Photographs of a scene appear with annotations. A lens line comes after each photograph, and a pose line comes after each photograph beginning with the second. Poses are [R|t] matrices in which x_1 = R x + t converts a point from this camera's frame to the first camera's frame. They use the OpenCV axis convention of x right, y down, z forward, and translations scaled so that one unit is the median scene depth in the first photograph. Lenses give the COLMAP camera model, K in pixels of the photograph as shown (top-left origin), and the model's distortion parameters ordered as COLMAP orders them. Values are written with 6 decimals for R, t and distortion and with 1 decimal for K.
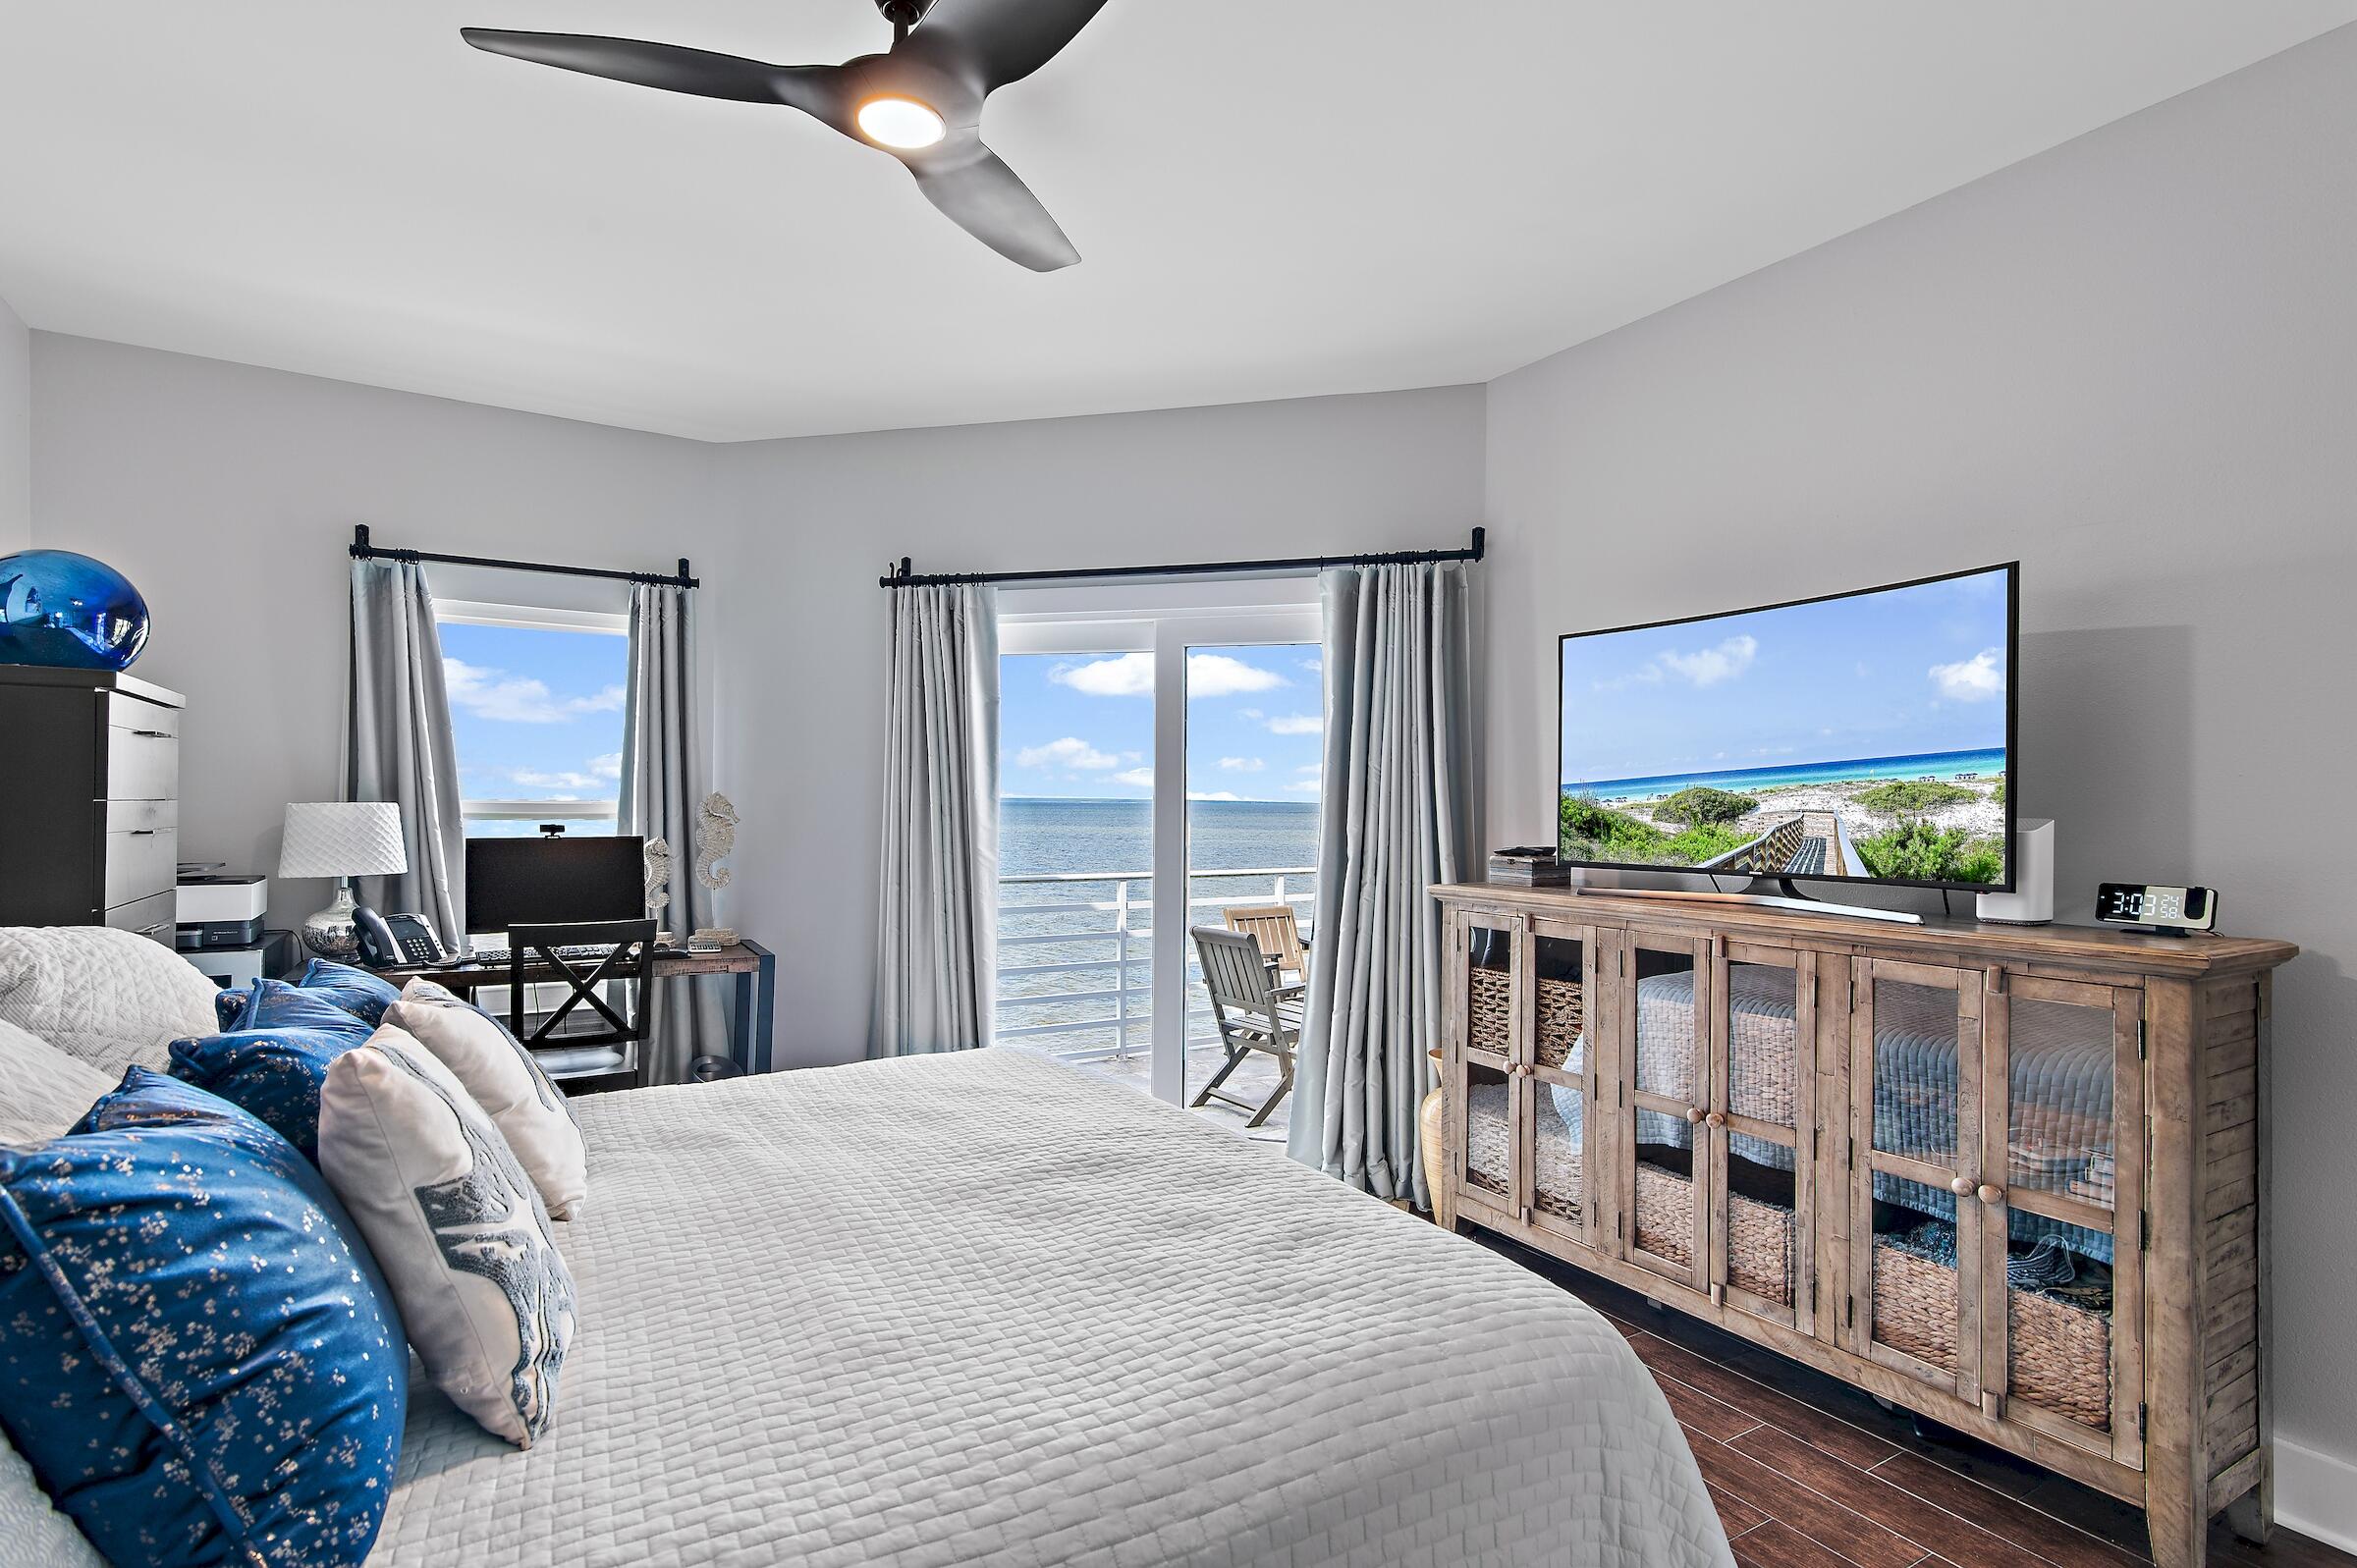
lens RADIAL K [[1155.0, 0, 1205.5], [0, 1155.0, 773.9], [0, 0, 1]] dist [0.001009, 0.000177]
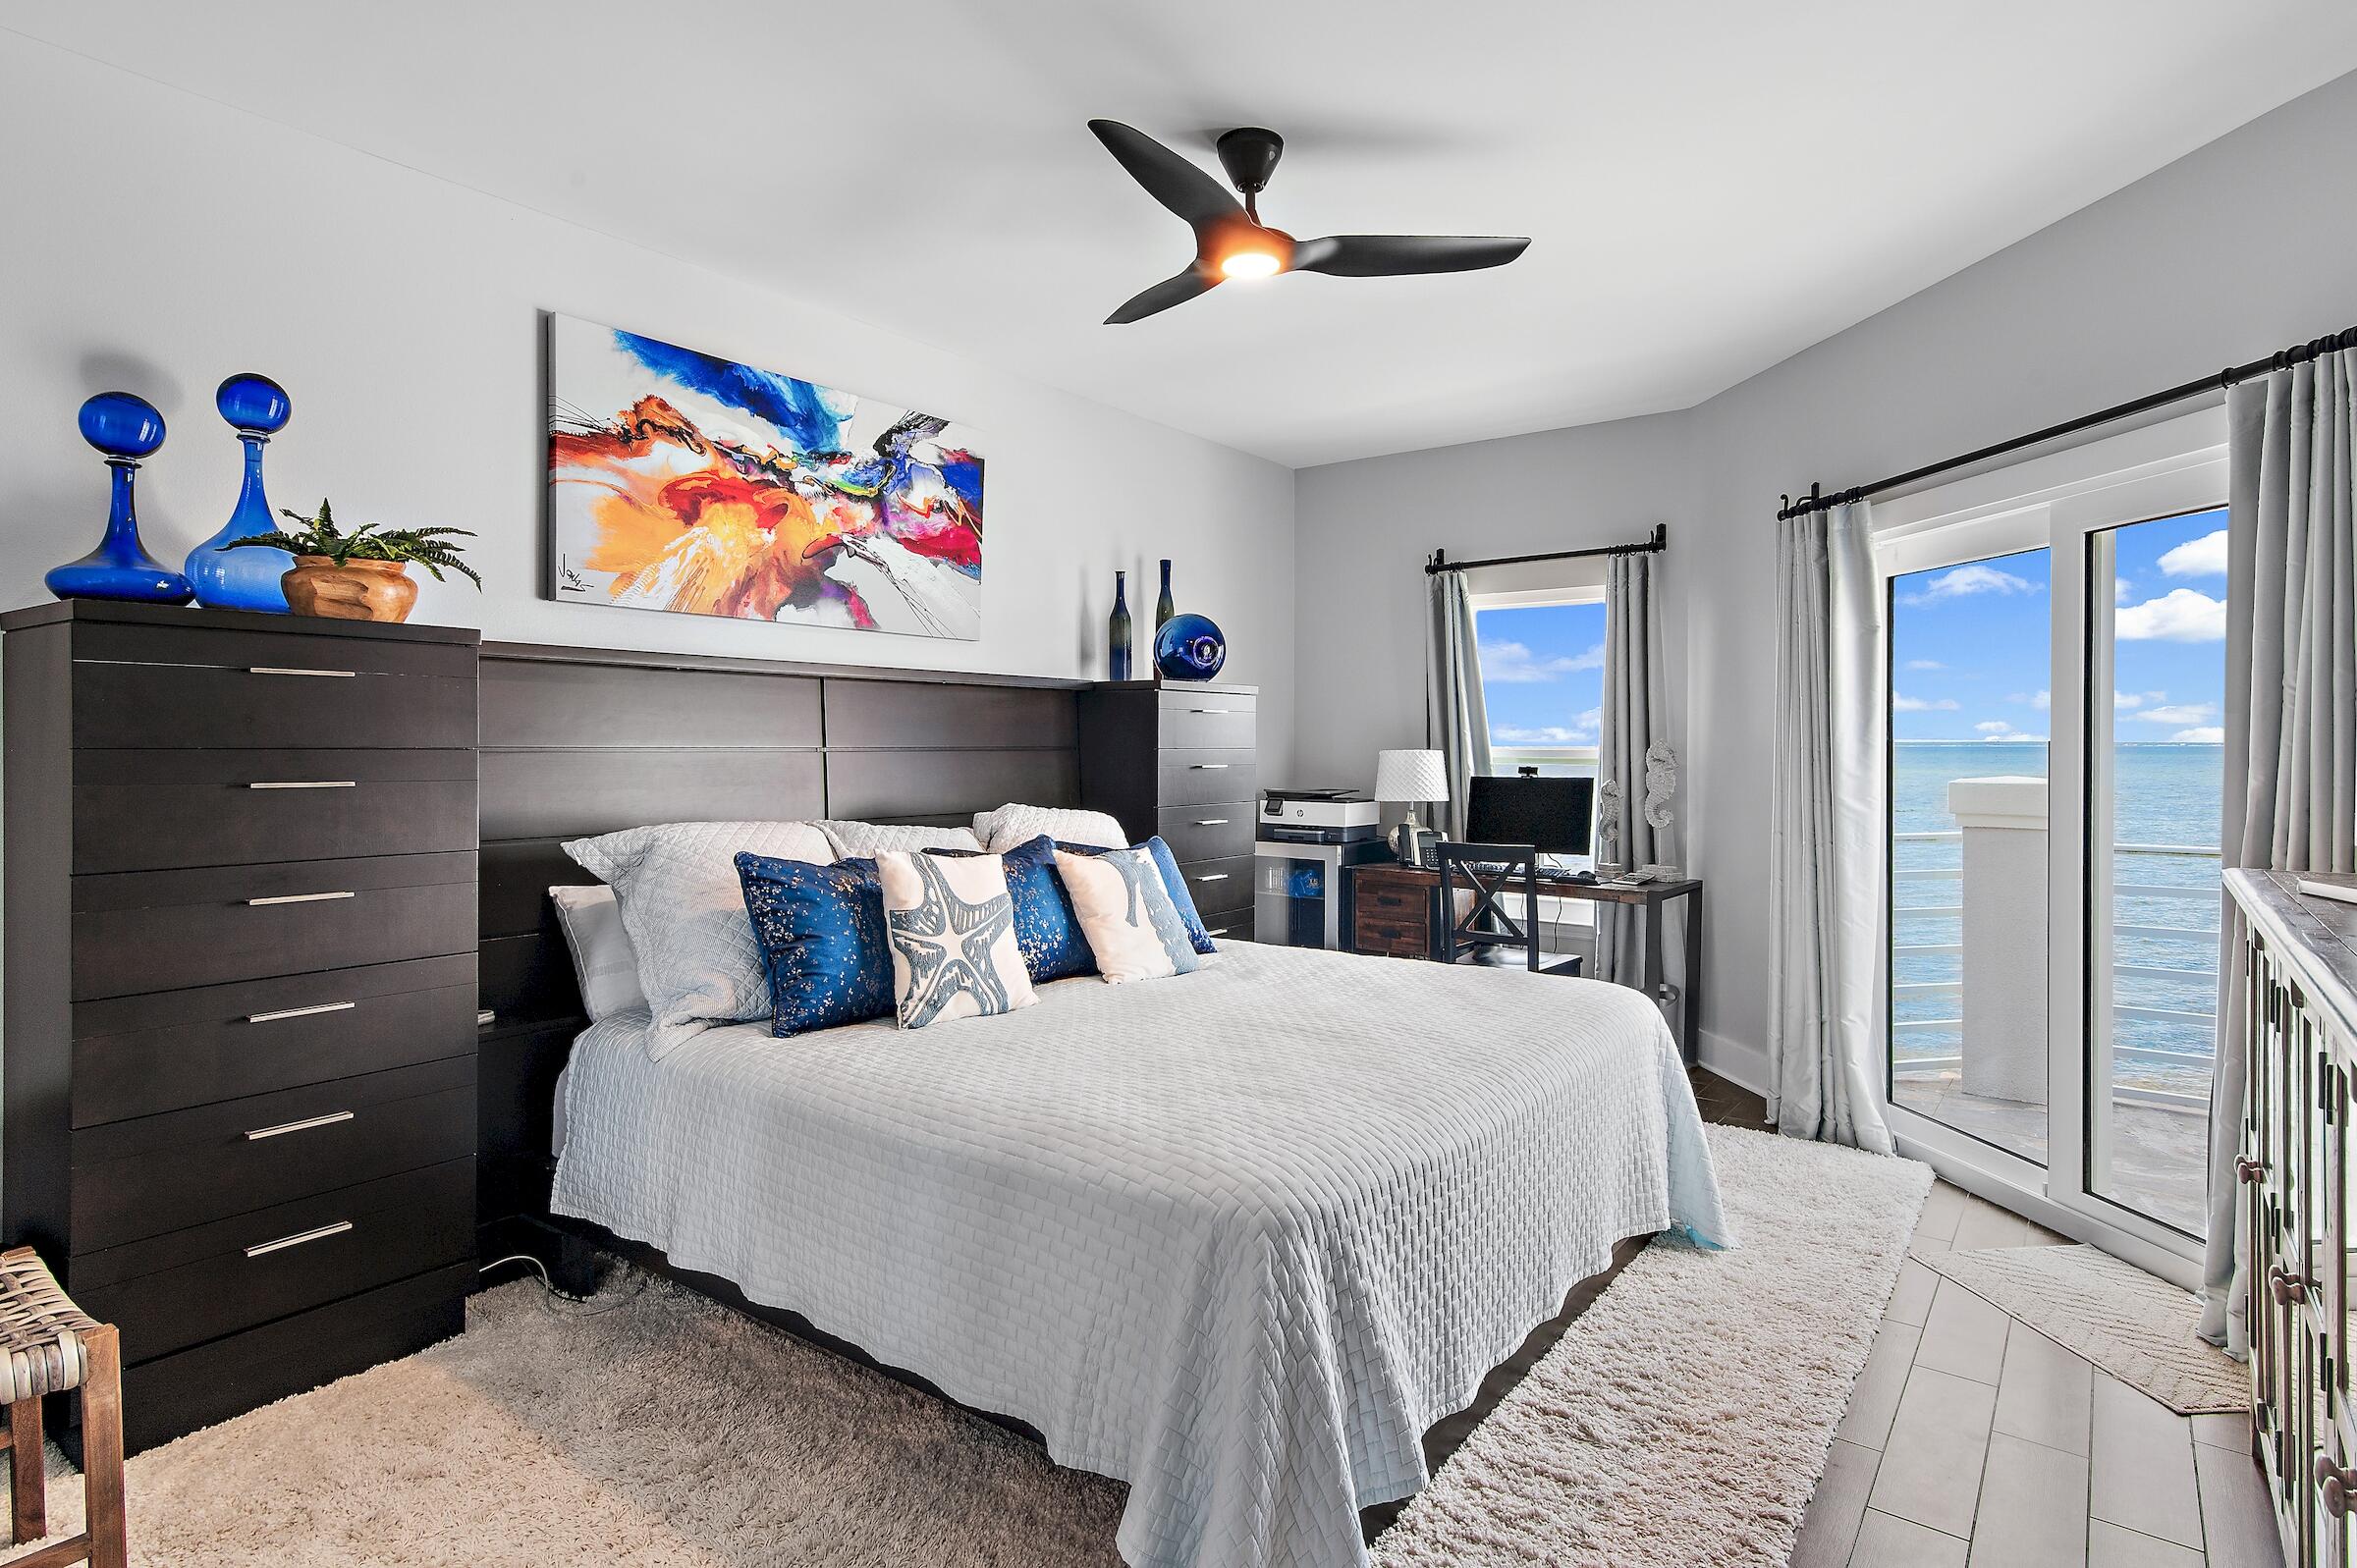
lens RADIAL K [[1210.7, 0, 1171.1], [0, 1210.7, 769.8], [0, 0, 1]] dist [0.045231, 0.000420]
pose [[0.358729, 0.011977, -0.933365, 0.540145], [0.031473, 0.999194, 0.024918, 0.002059], [0.932911, -0.038315, 0.358063, 0.178462]]
